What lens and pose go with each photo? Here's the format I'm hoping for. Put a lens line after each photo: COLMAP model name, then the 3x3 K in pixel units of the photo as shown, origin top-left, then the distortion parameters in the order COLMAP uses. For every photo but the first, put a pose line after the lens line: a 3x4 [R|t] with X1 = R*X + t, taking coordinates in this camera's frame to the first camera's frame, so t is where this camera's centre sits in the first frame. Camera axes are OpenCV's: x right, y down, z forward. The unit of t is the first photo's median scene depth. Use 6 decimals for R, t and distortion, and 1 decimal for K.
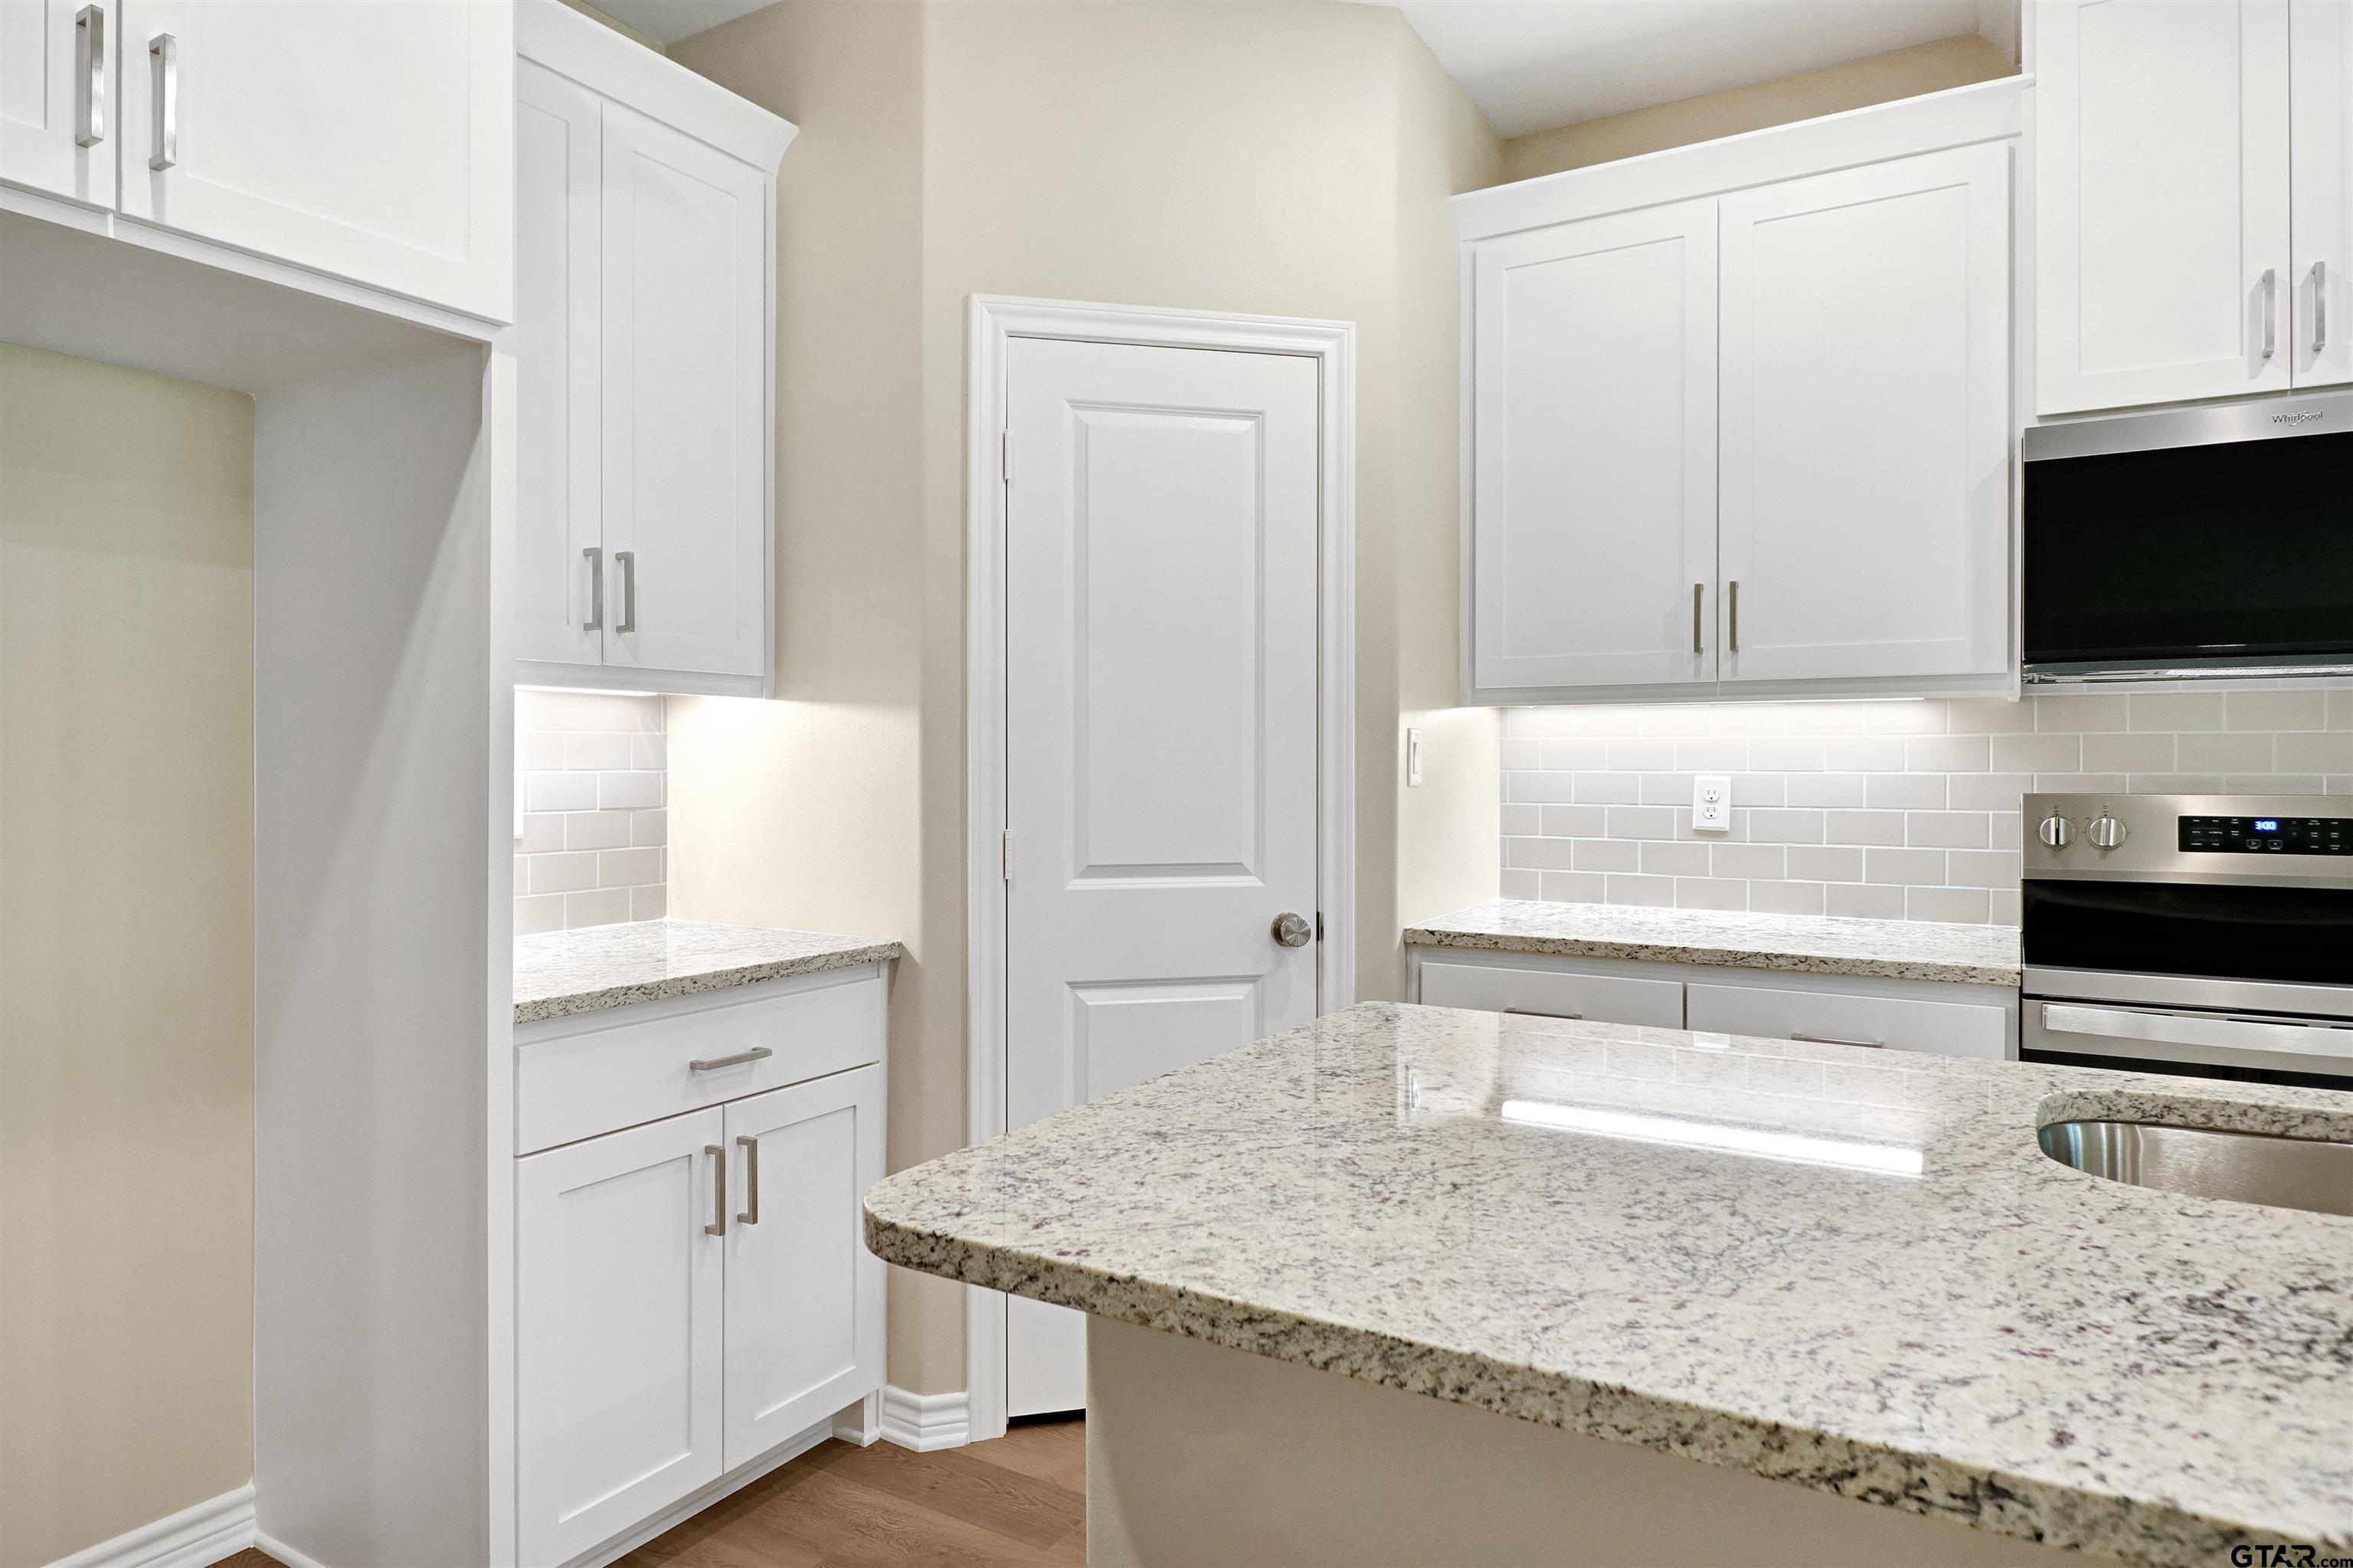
lens RADIAL K [[1423.3, 0, 1123.6], [0, 1423.3, 776.4], [0, 0, 1]] dist [-0.000086, 0.001386]
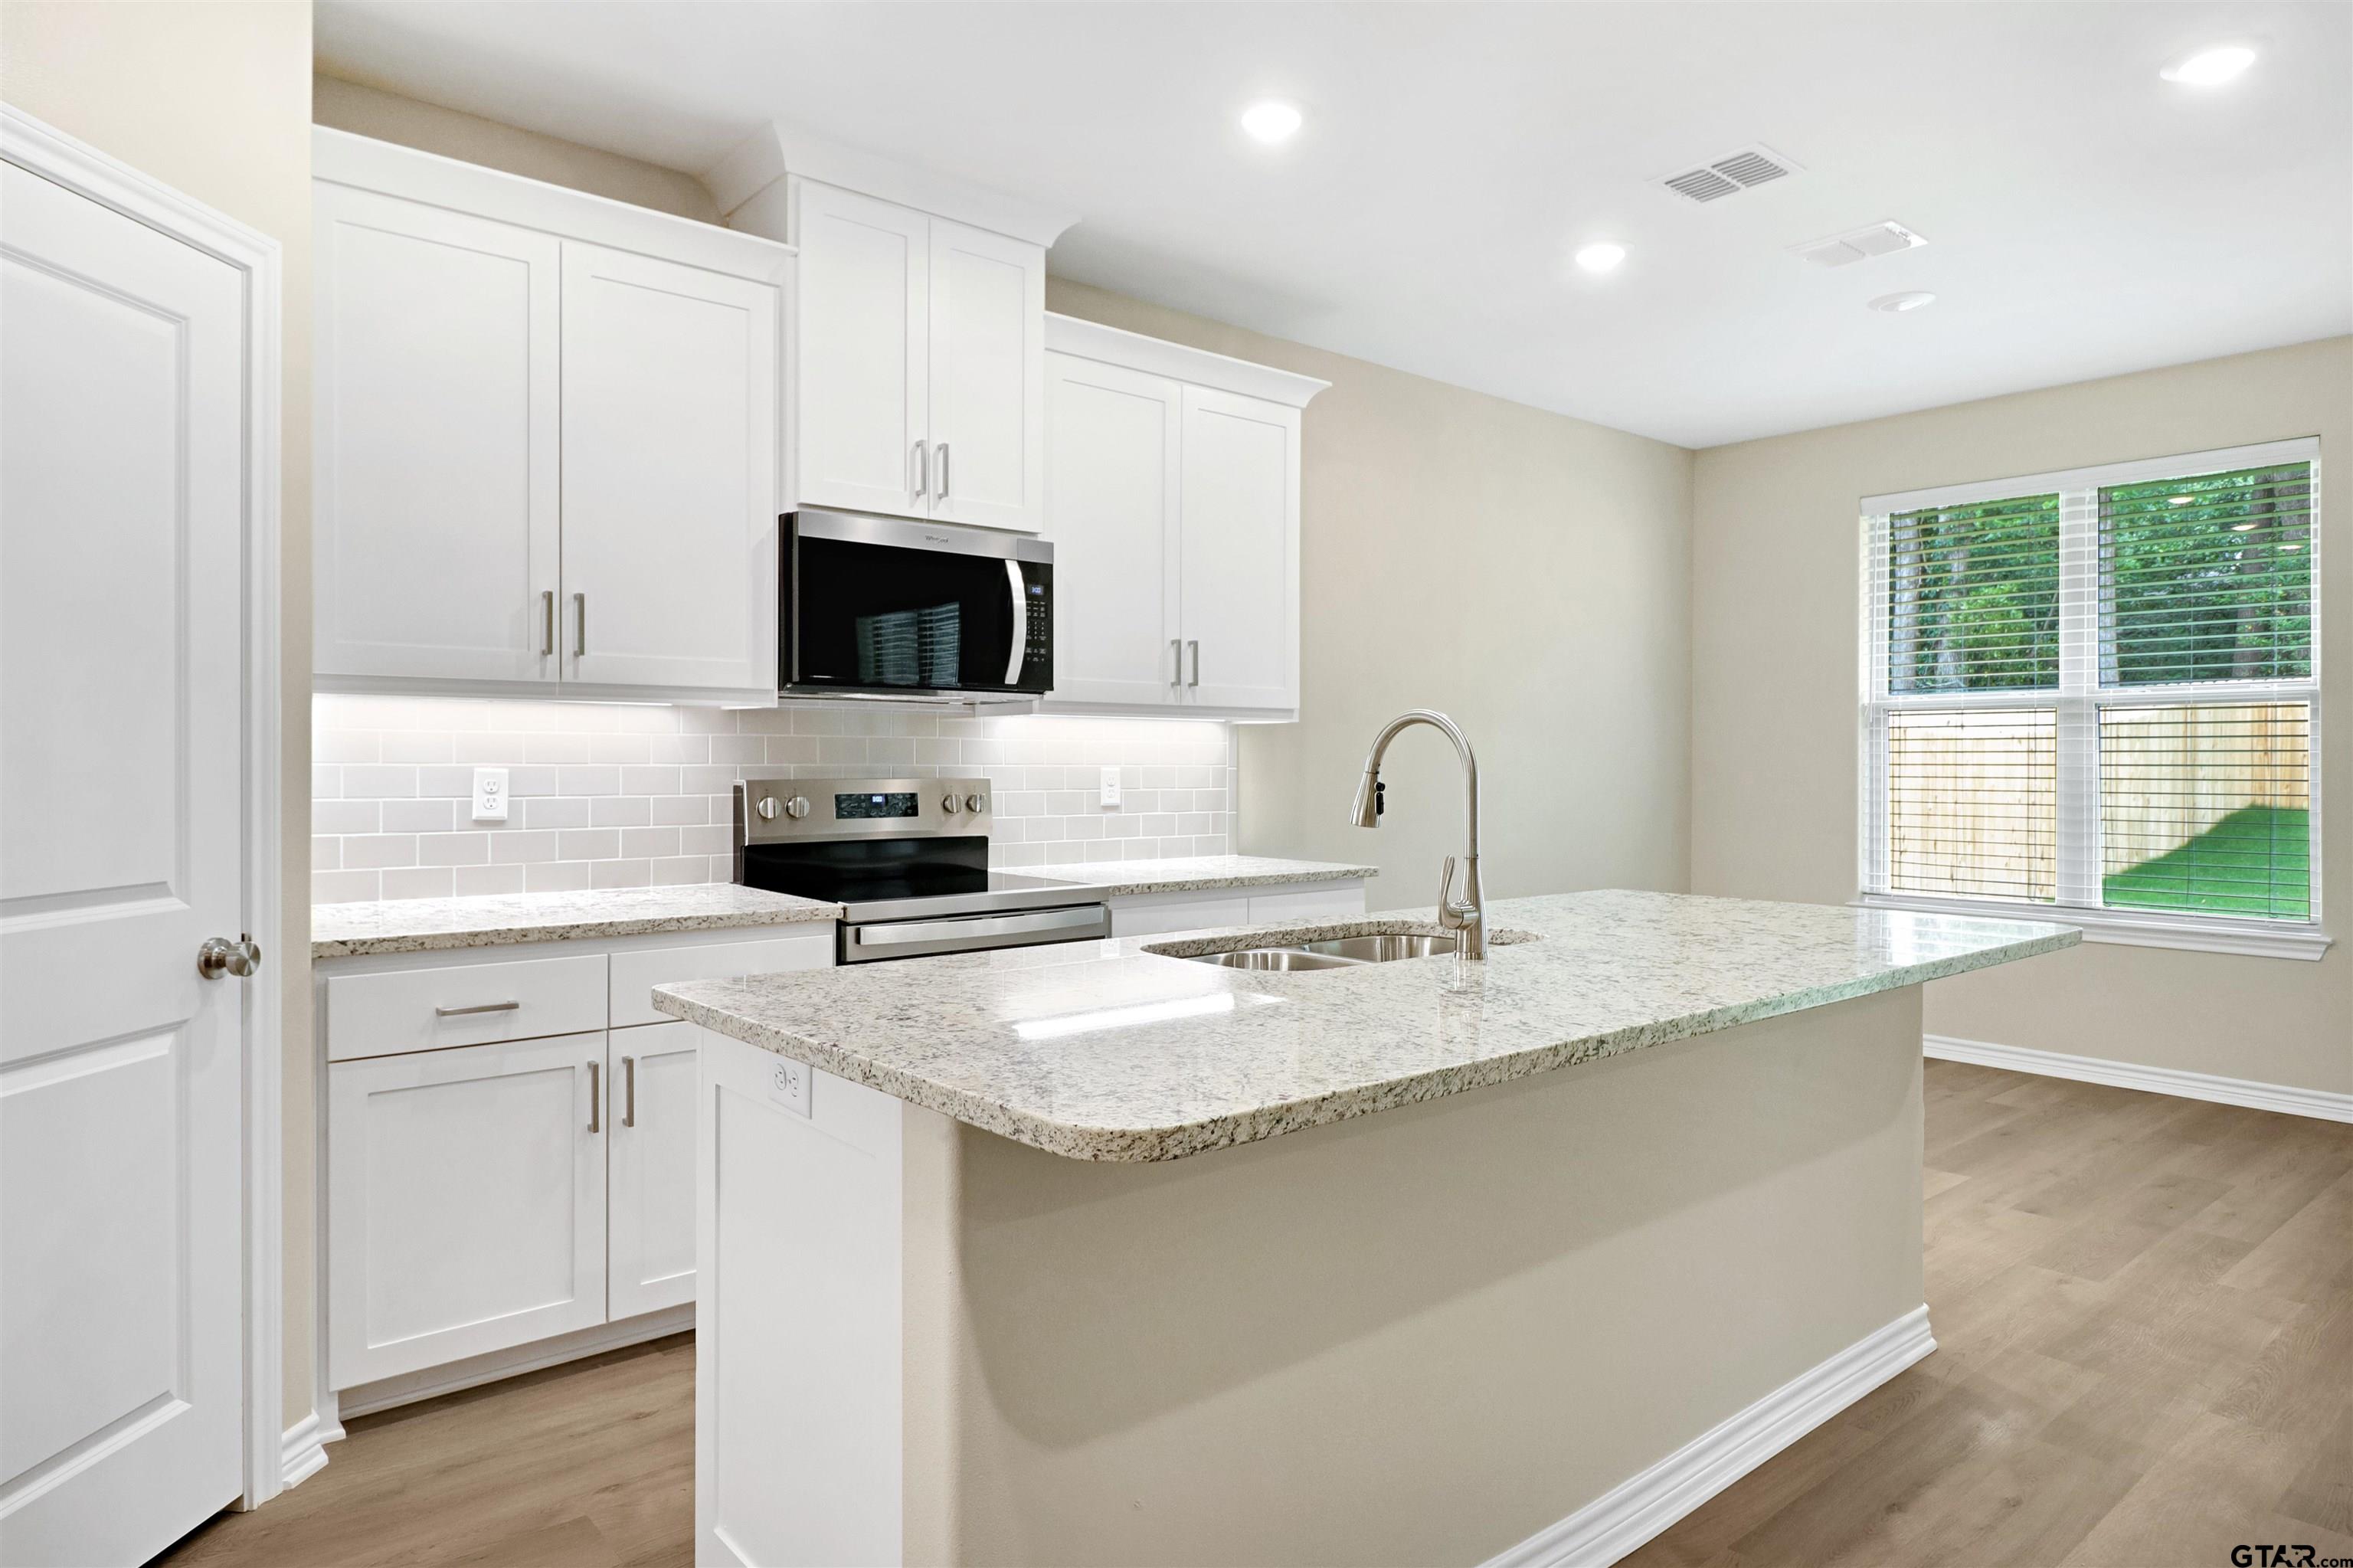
lens RADIAL K [[1423.3, 0, 1172.5], [0, 1423.3, 773.6], [0, 0, 1]] dist [-0.000086, 0.001386]
pose [[0.302810, -0.009462, 0.953004, -0.536786], [0.003886, 0.999955, 0.008693, -0.004273], [-0.953043, 0.001071, 0.302833, 0.243894]]
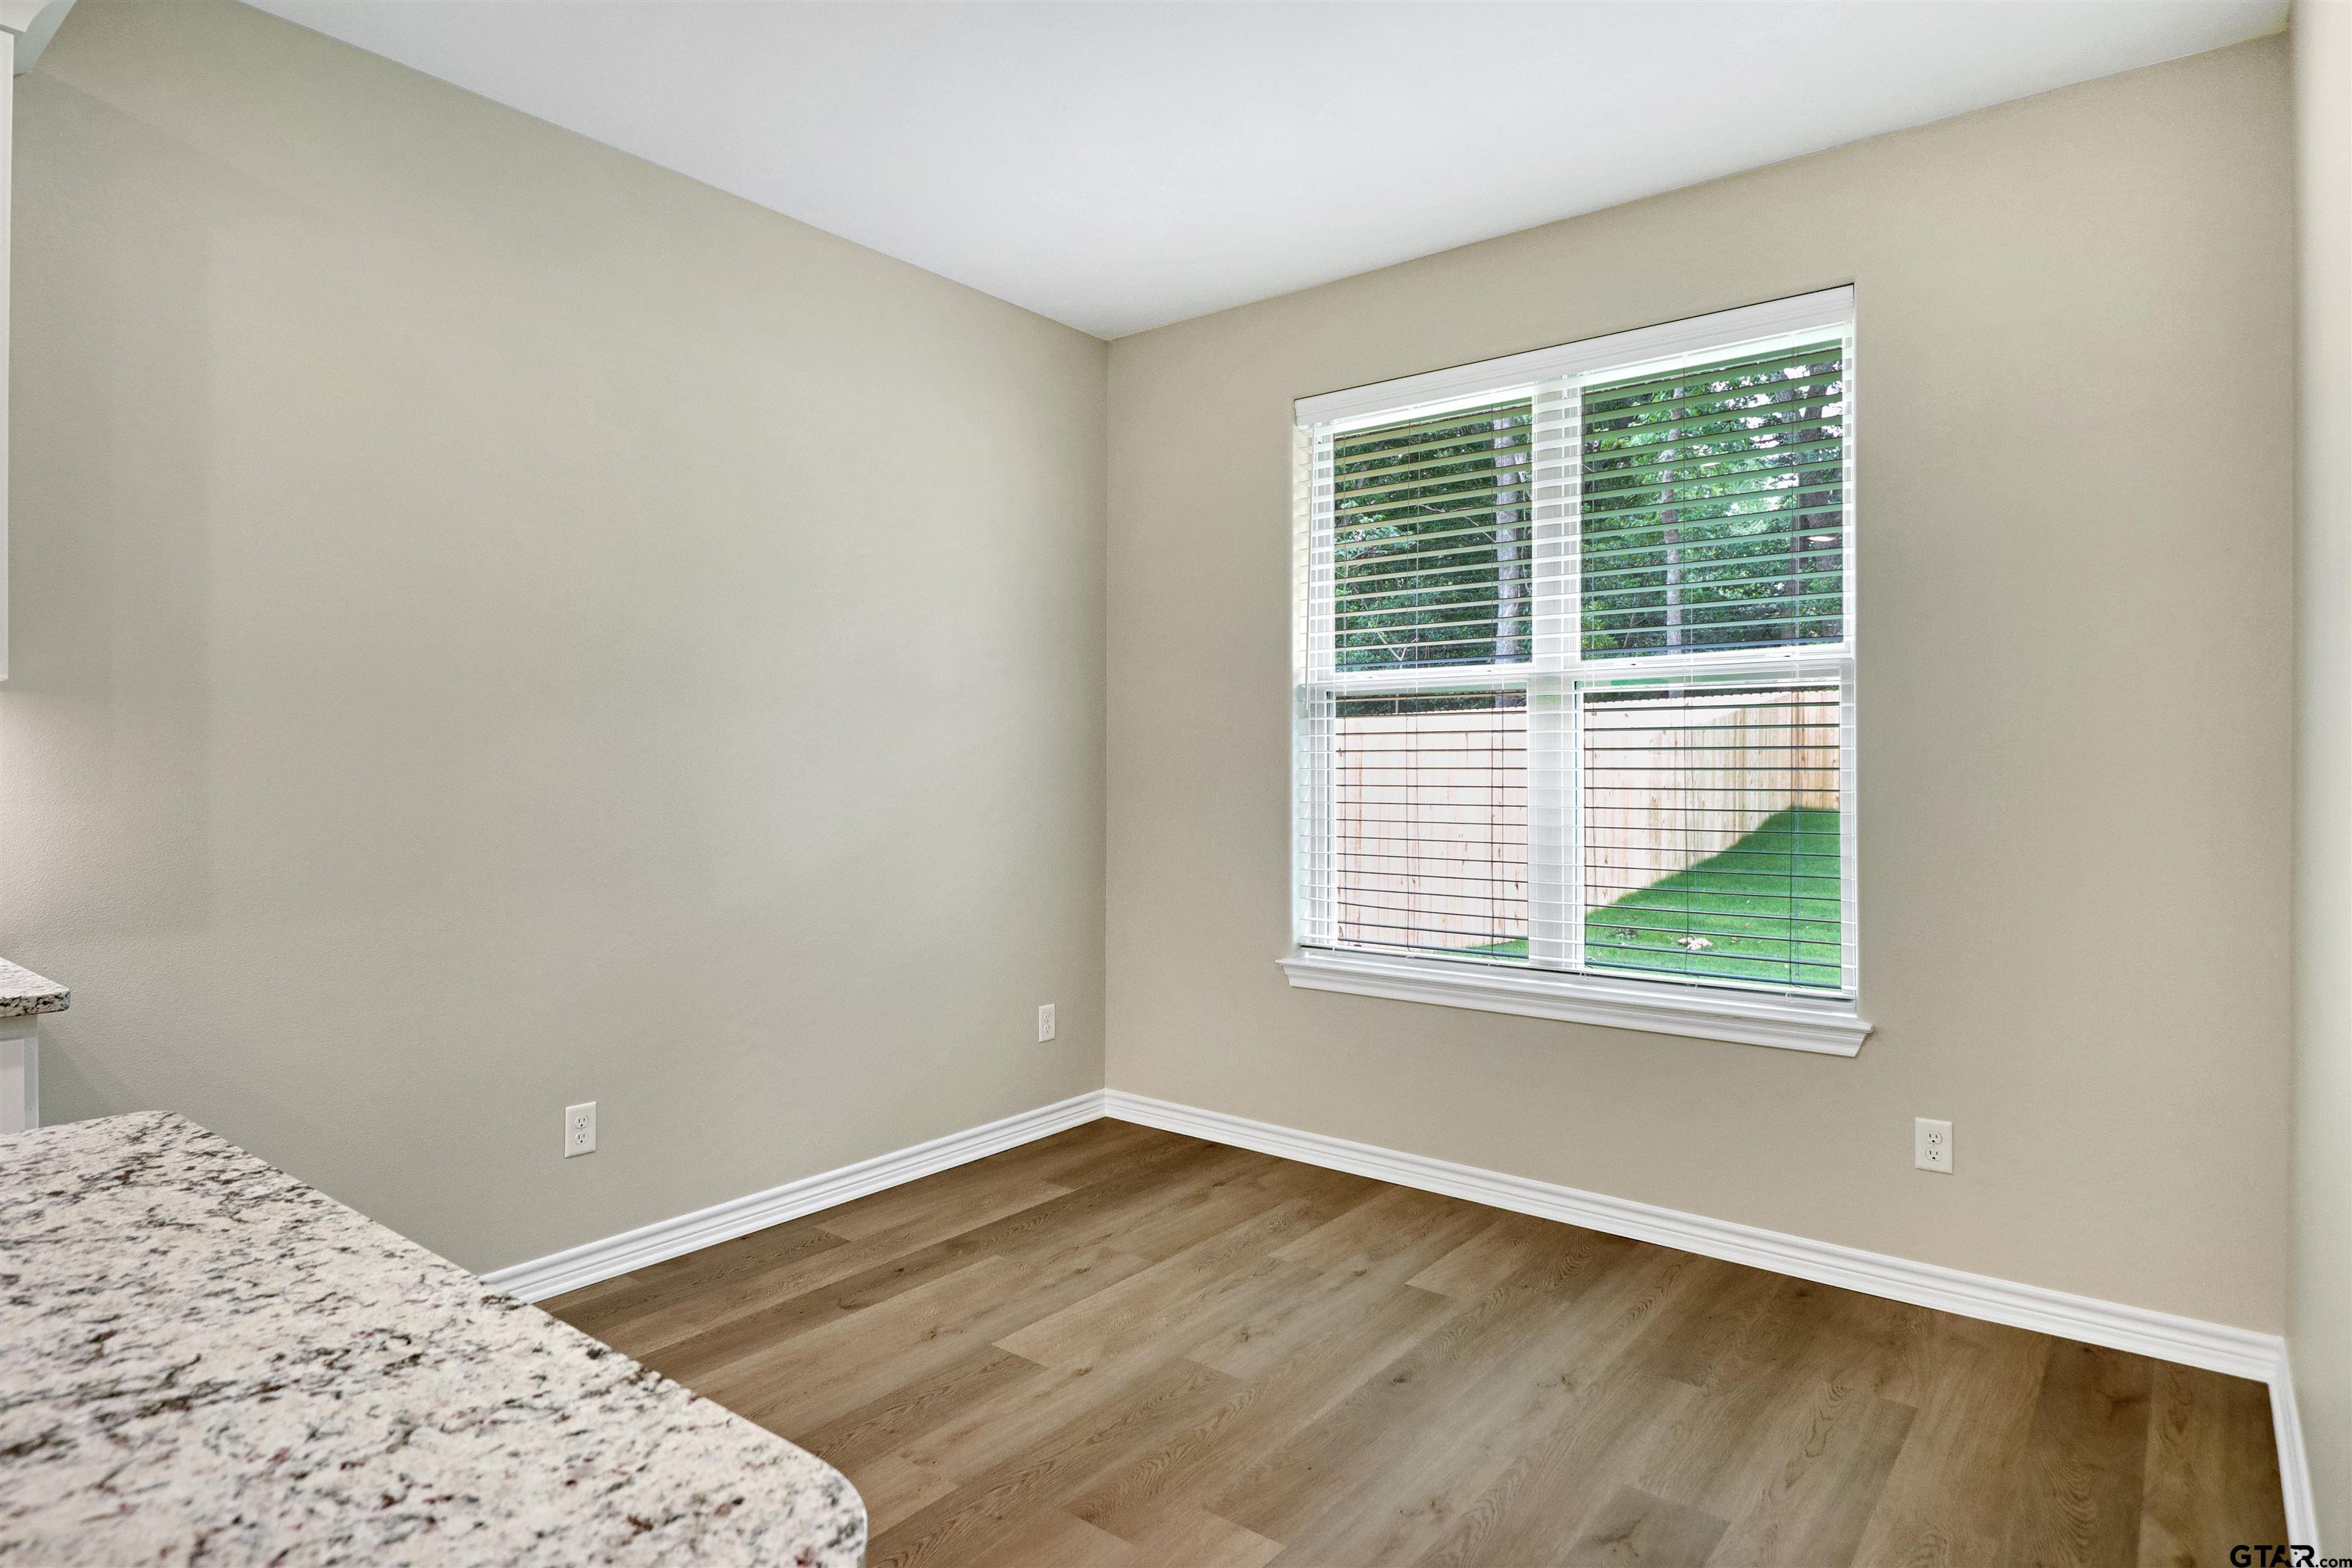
lens RADIAL K [[1287.9, 0, 1166.1], [0, 1287.9, 770.0], [0, 0, 1]] dist [-0.004623, -0.006026]
pose [[0.115731, -0.005738, 0.993264, 0.531036], [0.004017, 0.999978, 0.005309, -0.001290], [-0.993272, 0.003375, 0.115752, -0.163311]]
